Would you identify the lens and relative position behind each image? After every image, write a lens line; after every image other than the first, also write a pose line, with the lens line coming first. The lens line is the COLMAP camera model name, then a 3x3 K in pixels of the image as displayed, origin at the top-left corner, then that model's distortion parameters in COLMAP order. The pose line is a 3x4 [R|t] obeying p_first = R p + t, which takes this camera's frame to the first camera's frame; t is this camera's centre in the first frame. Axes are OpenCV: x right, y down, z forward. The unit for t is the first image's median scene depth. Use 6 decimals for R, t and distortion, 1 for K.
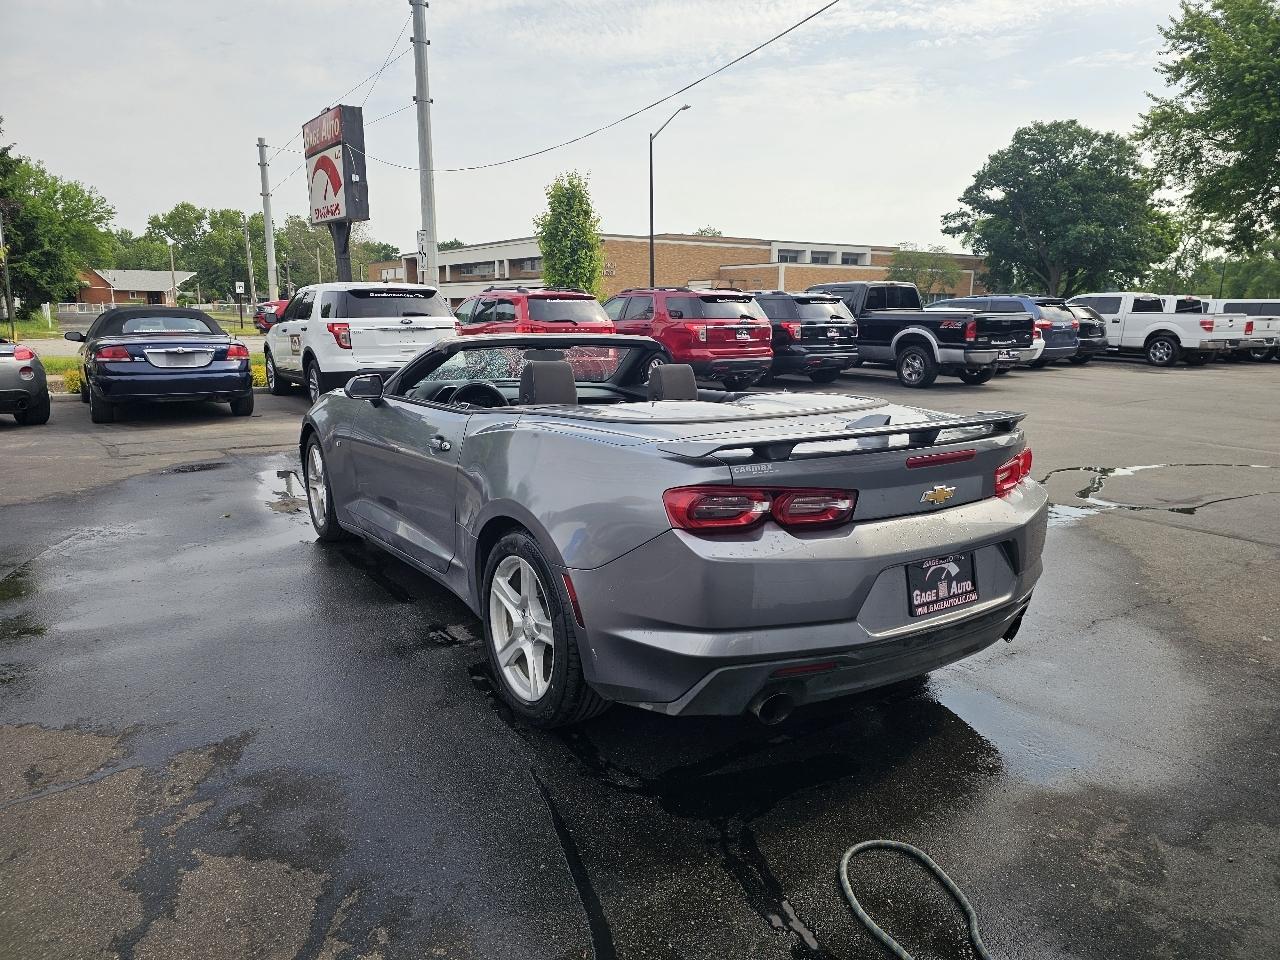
lens RADIAL K [[853.3, 0, 641.3], [0, 853.3, 471.9], [0, 0, 1]] dist [0.062127, -0.053929]
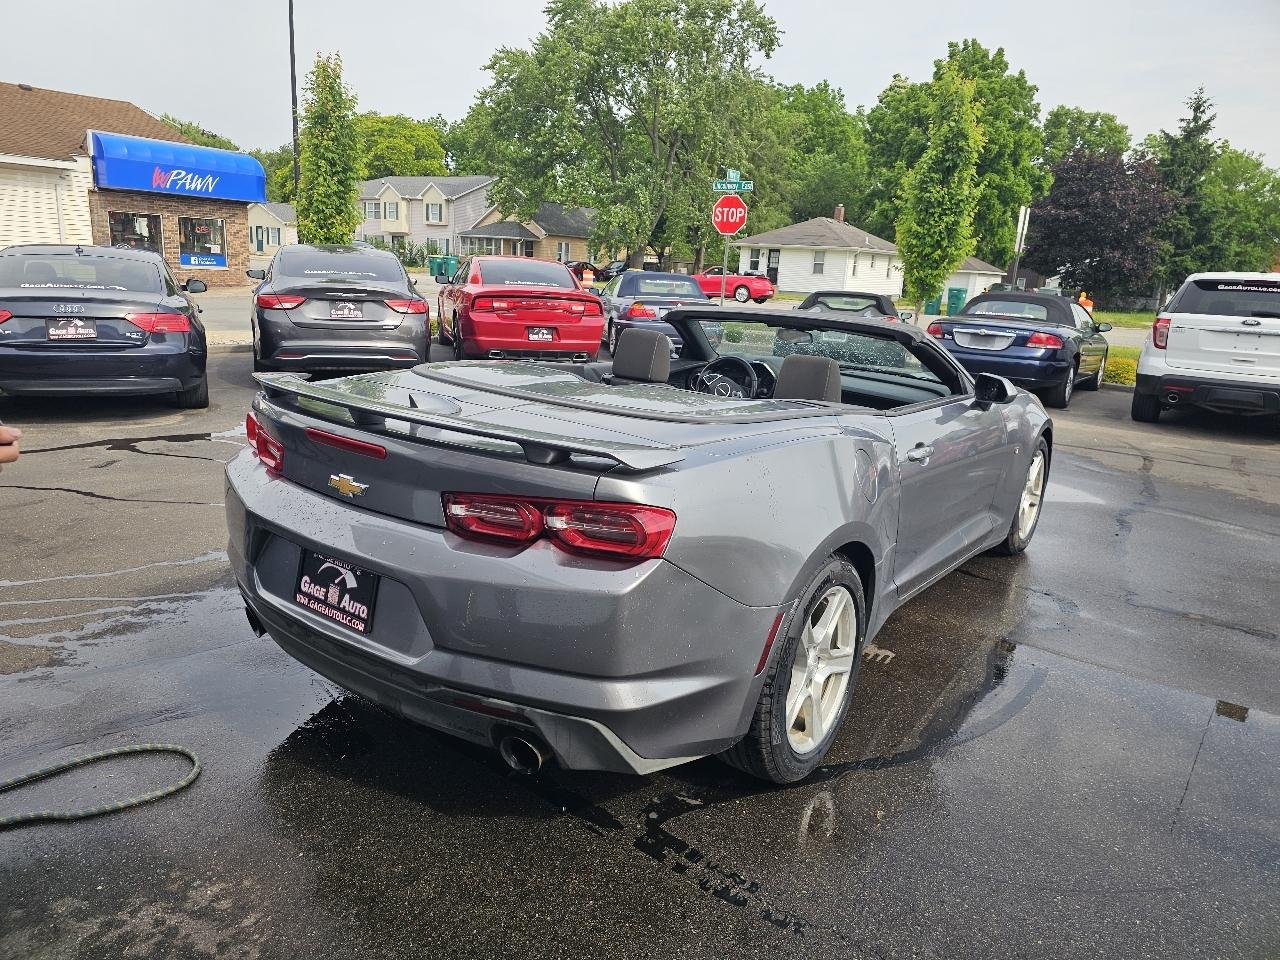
lens RADIAL K [[853.3, 0, 630.5], [0, 853.3, 471.6], [0, 0, 1]] dist [0.062127, -0.053929]
pose [[0.342051, 0.235161, -0.909780, 0.160117], [-0.231616, 0.959408, 0.160908, -0.024815], [0.910689, 0.155681, 0.382633, 0.123391]]
